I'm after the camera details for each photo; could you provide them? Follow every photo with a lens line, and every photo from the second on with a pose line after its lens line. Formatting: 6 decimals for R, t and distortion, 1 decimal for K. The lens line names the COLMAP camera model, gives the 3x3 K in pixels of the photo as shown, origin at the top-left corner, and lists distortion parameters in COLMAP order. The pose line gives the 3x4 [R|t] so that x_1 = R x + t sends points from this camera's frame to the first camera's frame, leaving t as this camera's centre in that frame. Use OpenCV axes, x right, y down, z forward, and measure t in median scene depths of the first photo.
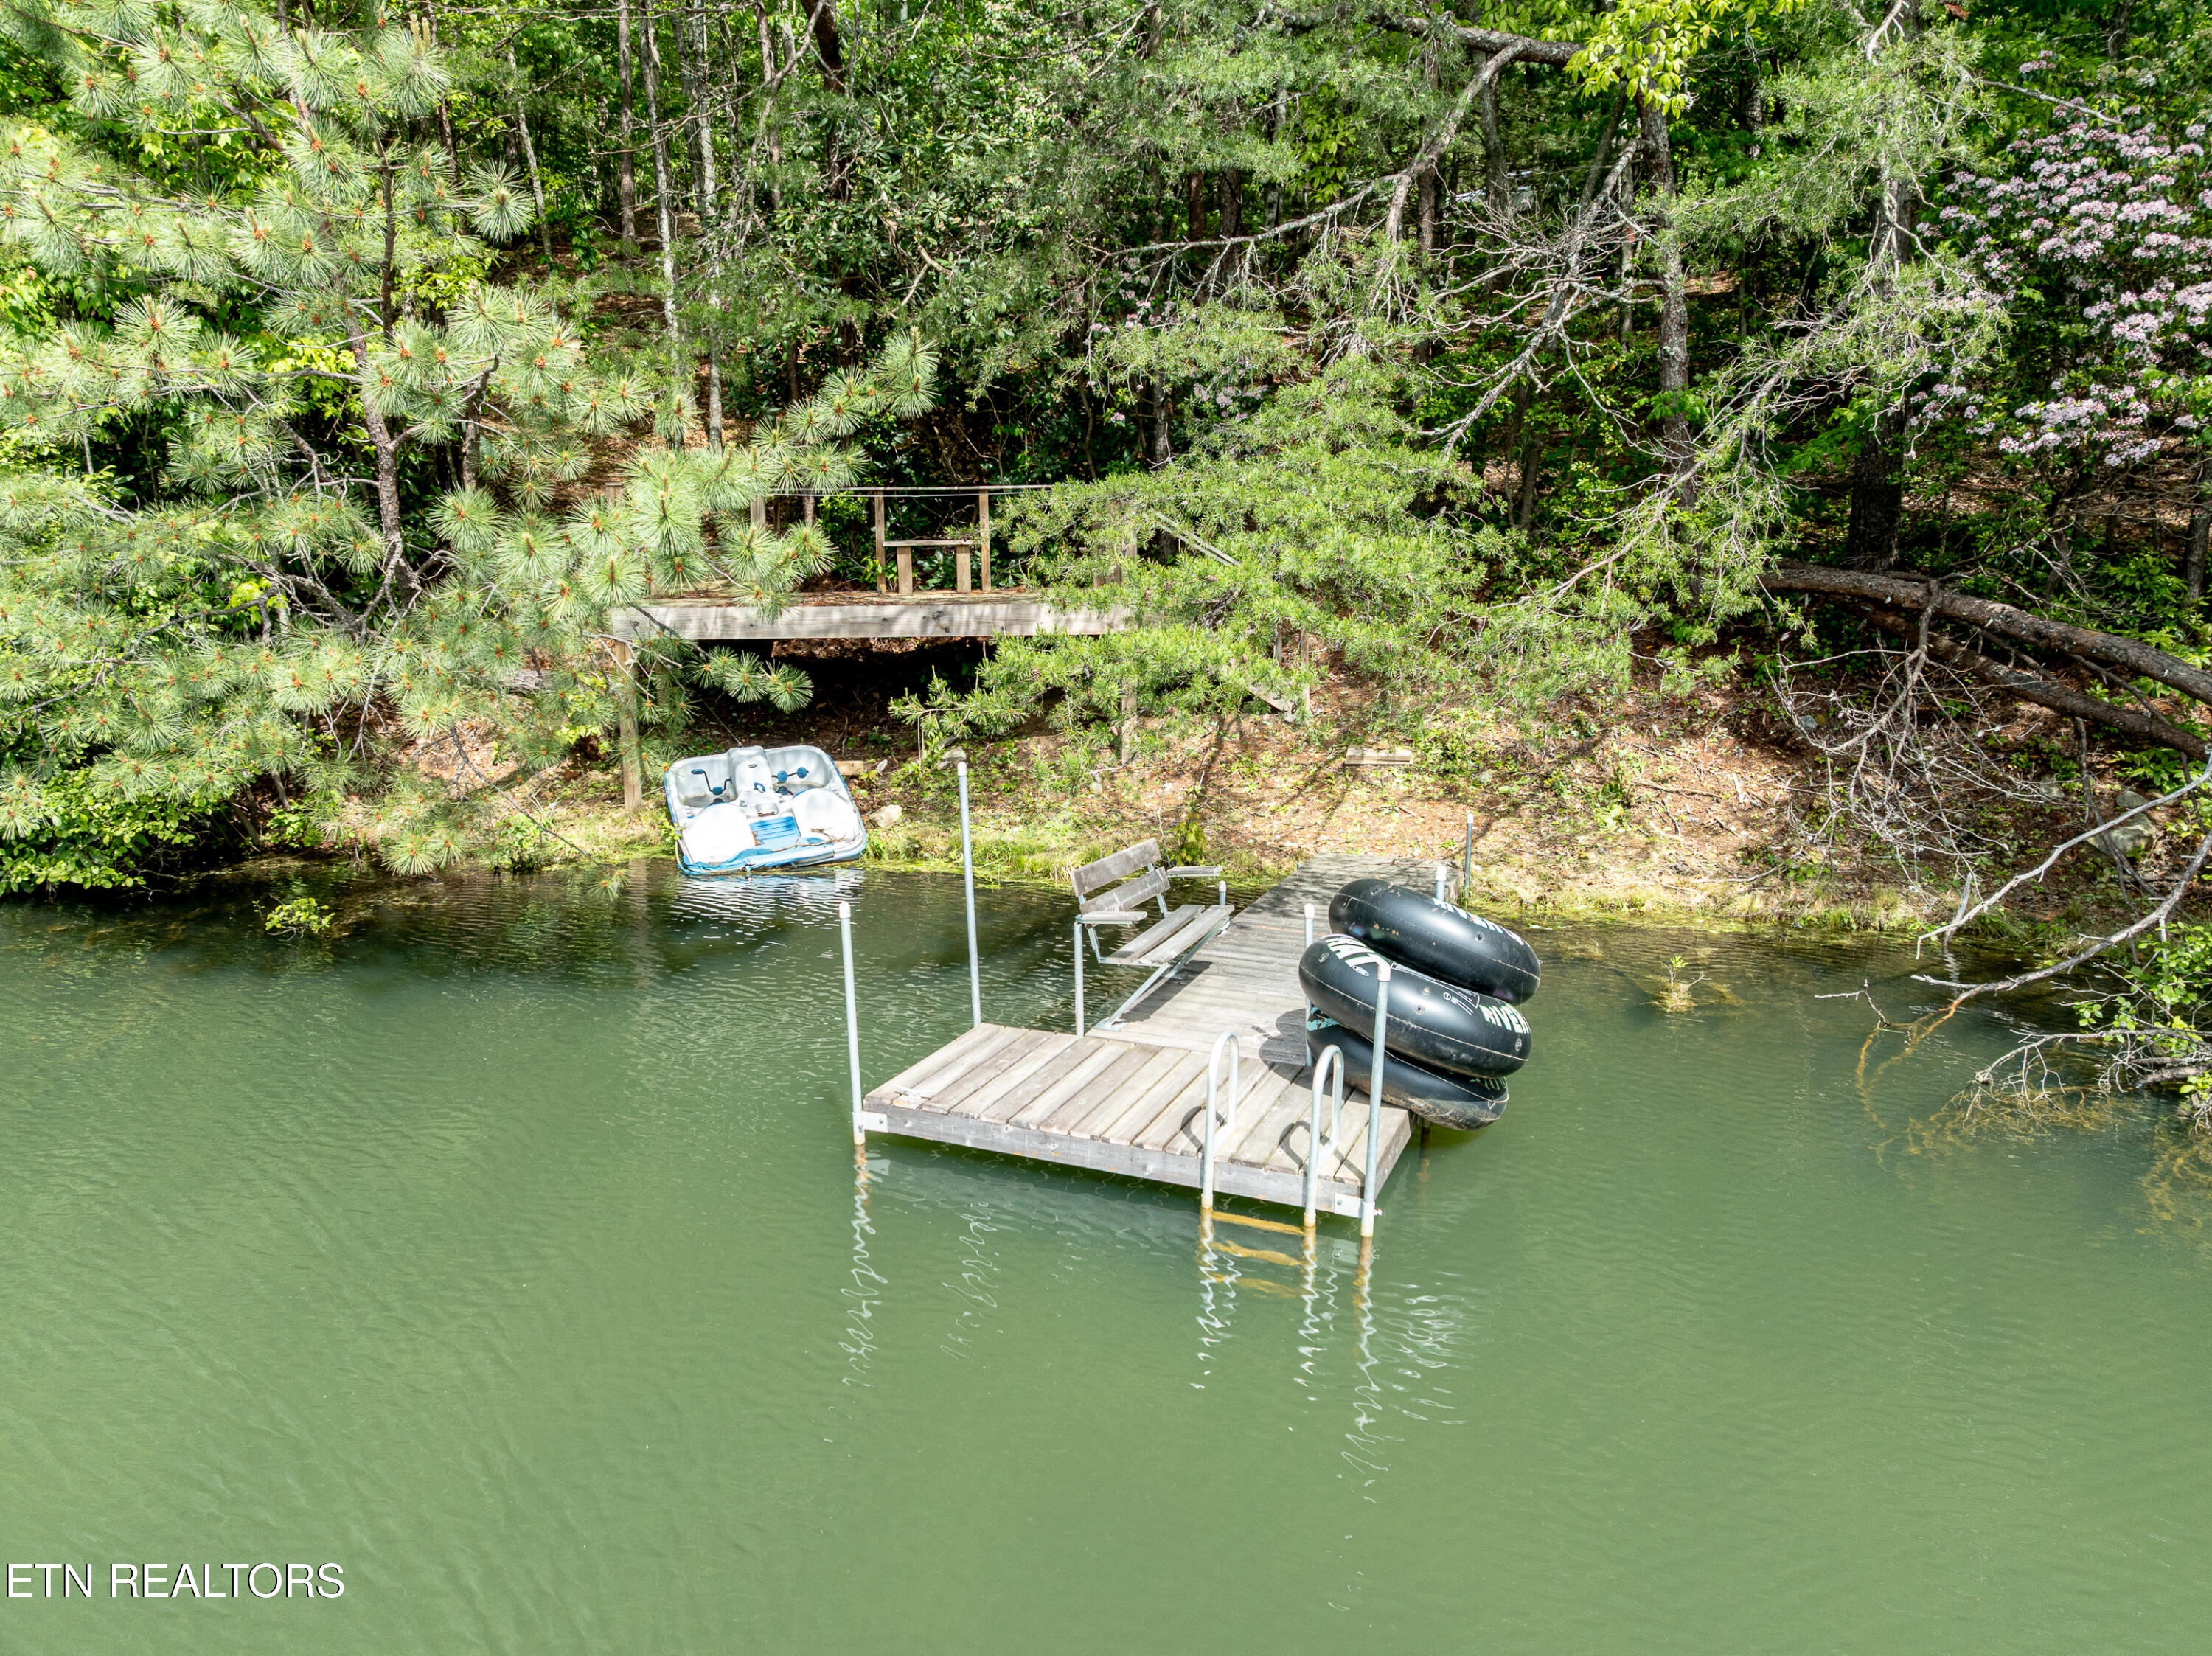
lens RADIAL K [[1552.8, 0, 1114.2], [0, 1552.8, 831.0], [0, 0, 1]] dist [-0.035394, -0.003020]
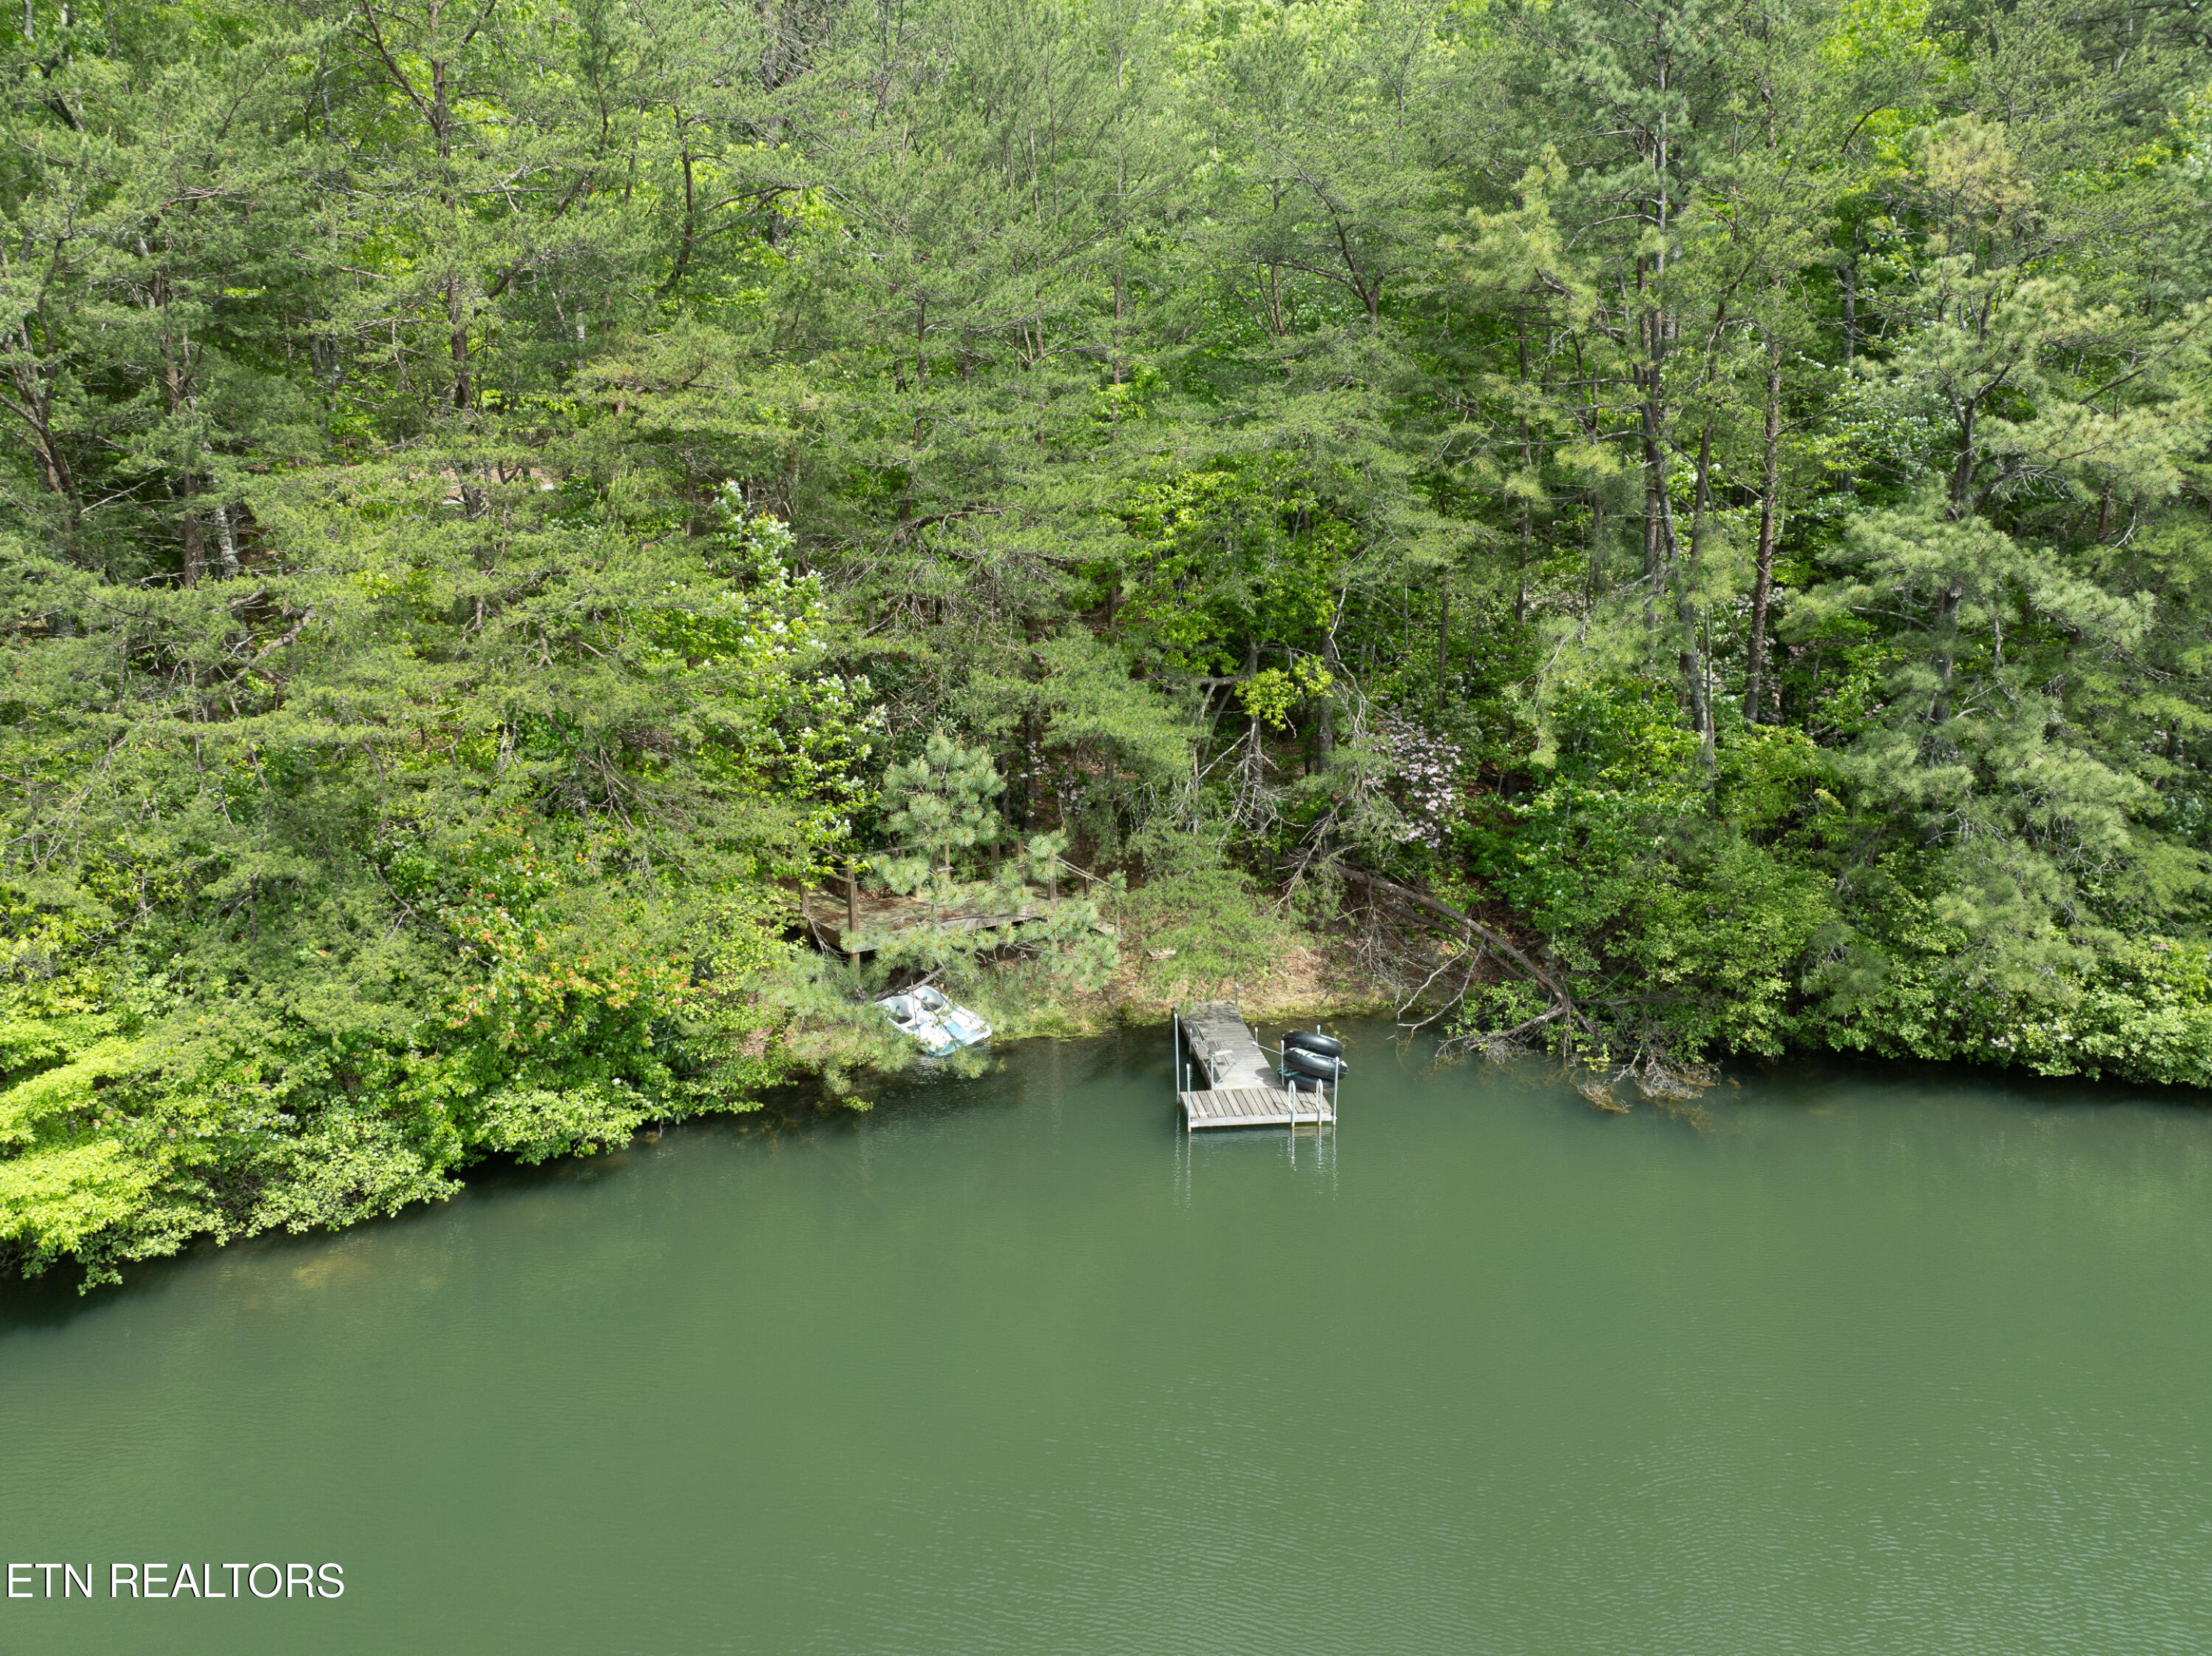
lens RADIAL K [[1552.8, 0, 1114.2], [0, 1552.8, 831.0], [0, 0, 1]] dist [-0.035394, -0.003020]
pose [[0.877268, -0.106498, 0.468037, -1.233568], [0.109069, 0.993797, 0.021696, -0.370592], [-0.467445, 0.032015, 0.883442, -1.328074]]
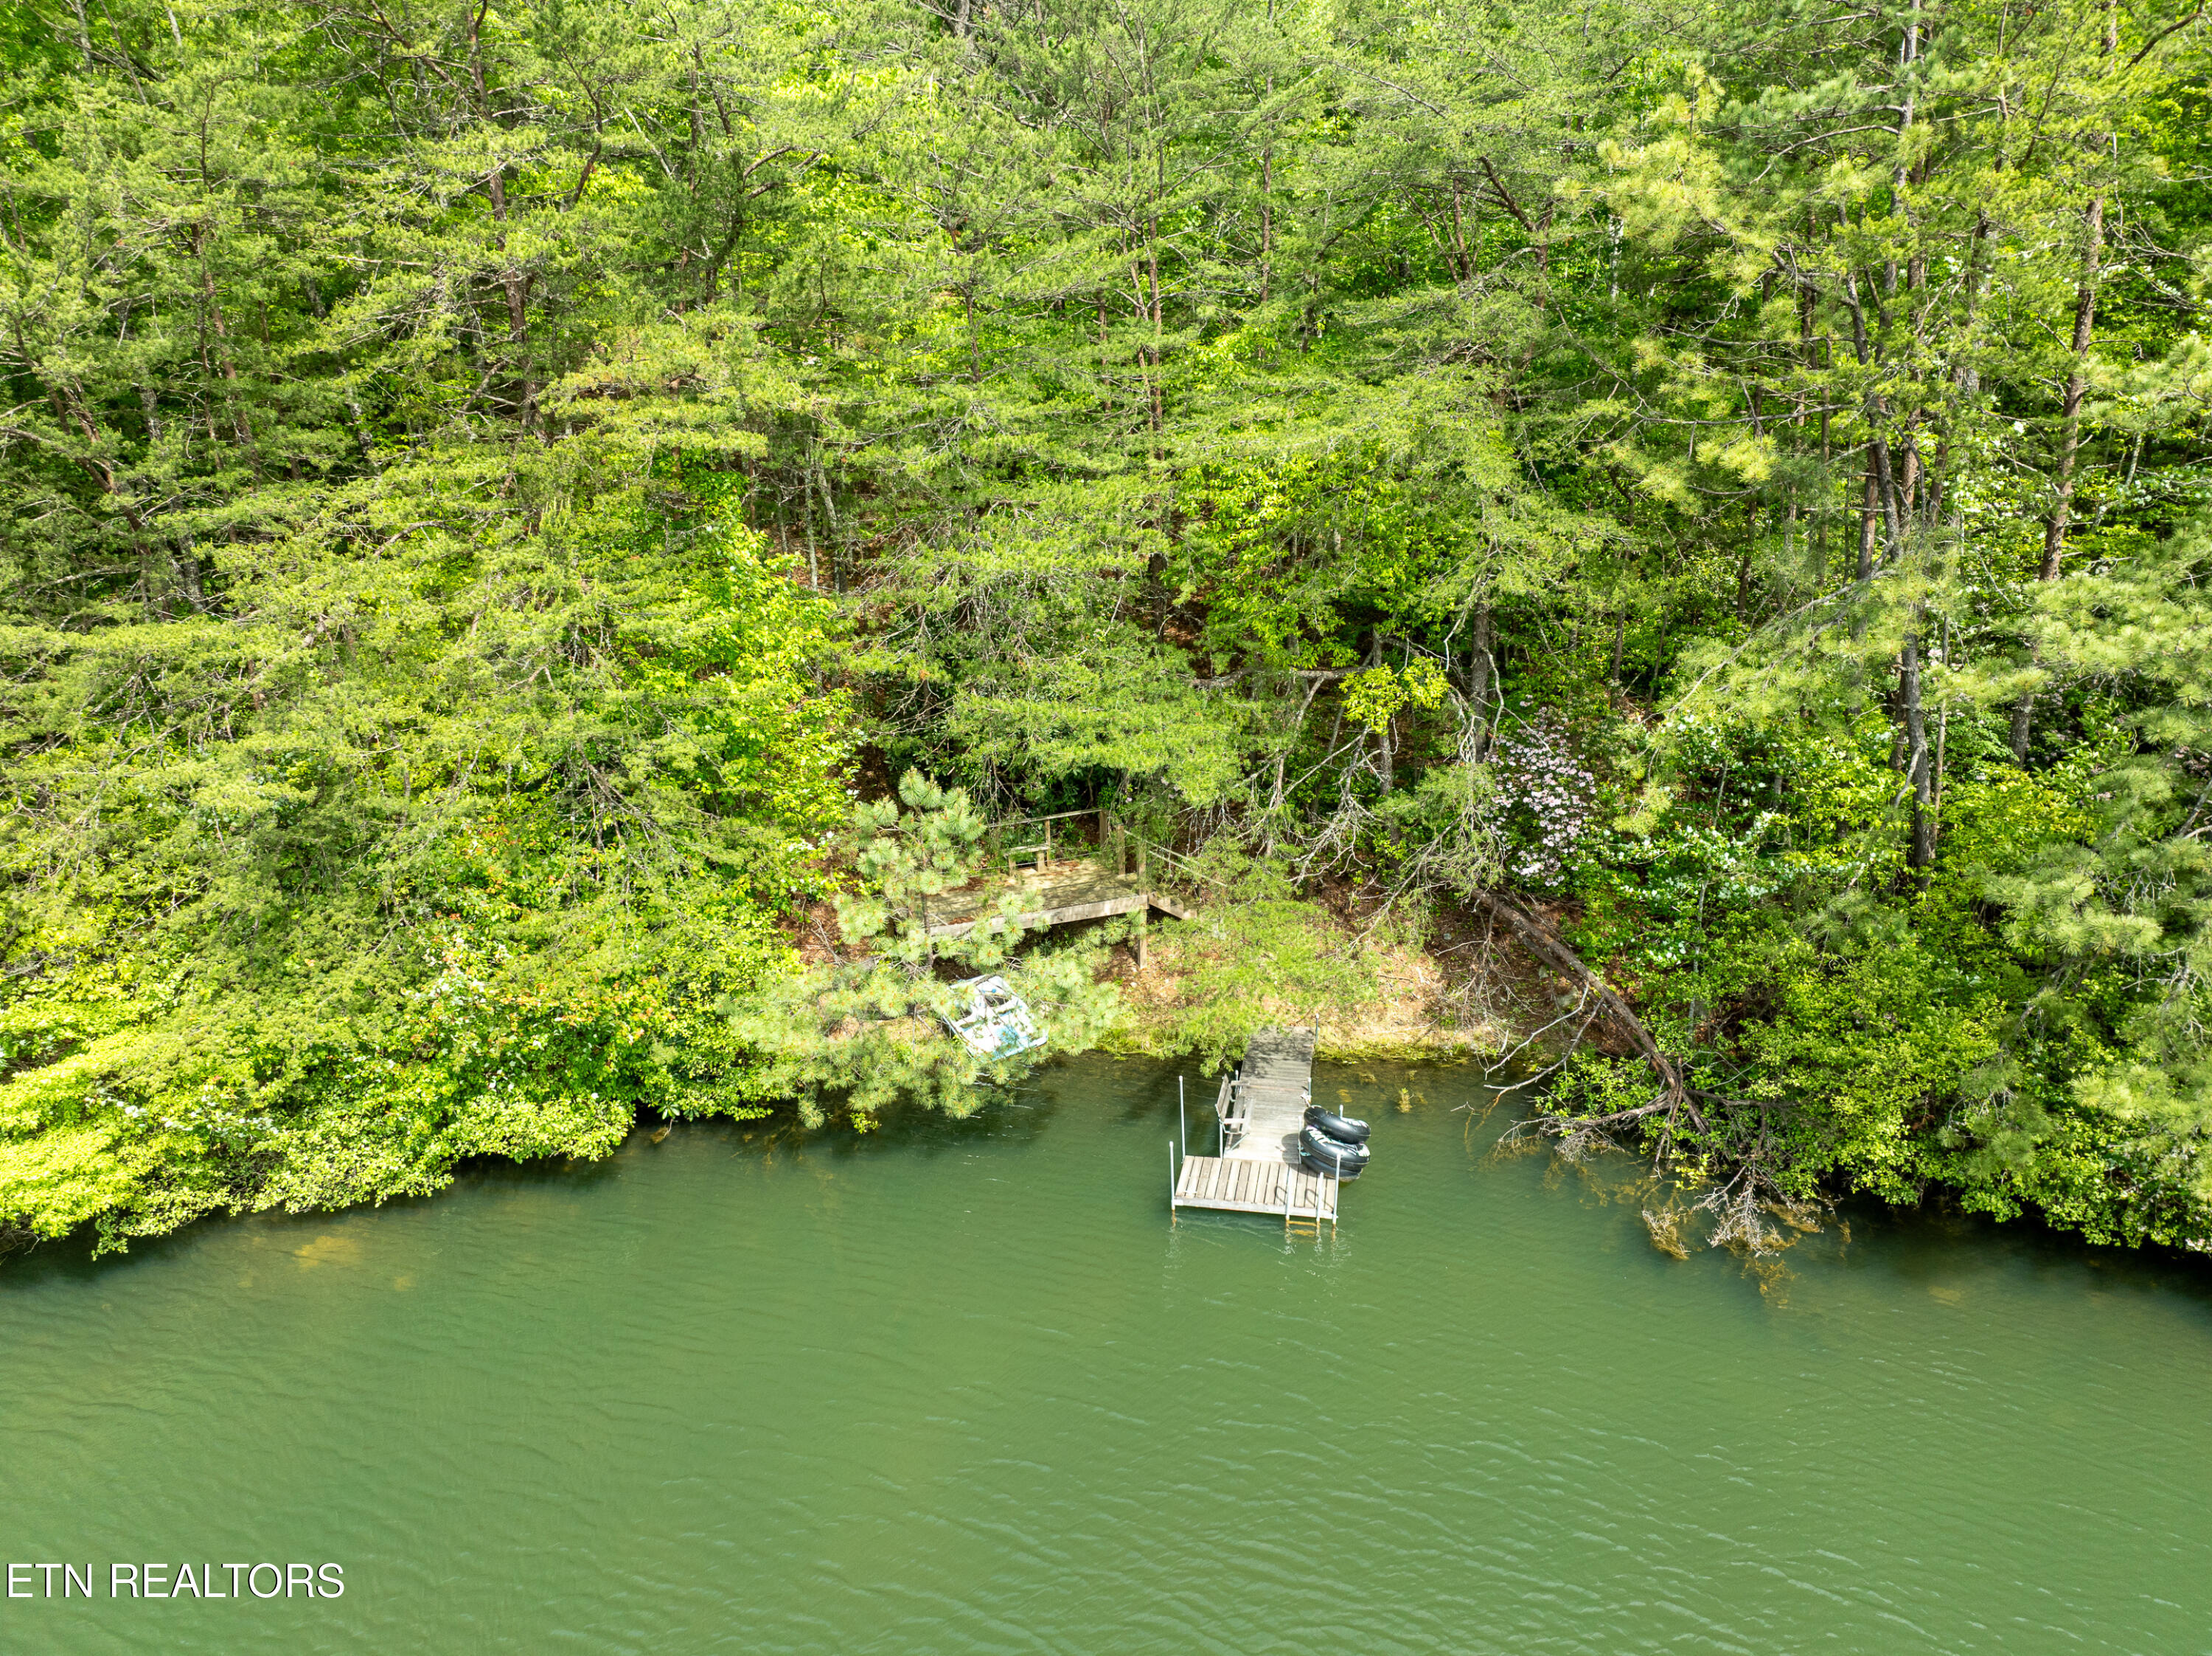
lens RADIAL K [[1589.0, 0, 1106.0], [0, 1589.0, 828.0], [0, 0, 1]] dist [-0.057323, -0.003800]
pose [[0.976417, -0.084463, 0.198683, -0.581197], [0.060339, 0.990384, 0.124495, -0.656788], [-0.207288, -0.109571, 0.972125, -1.360110]]
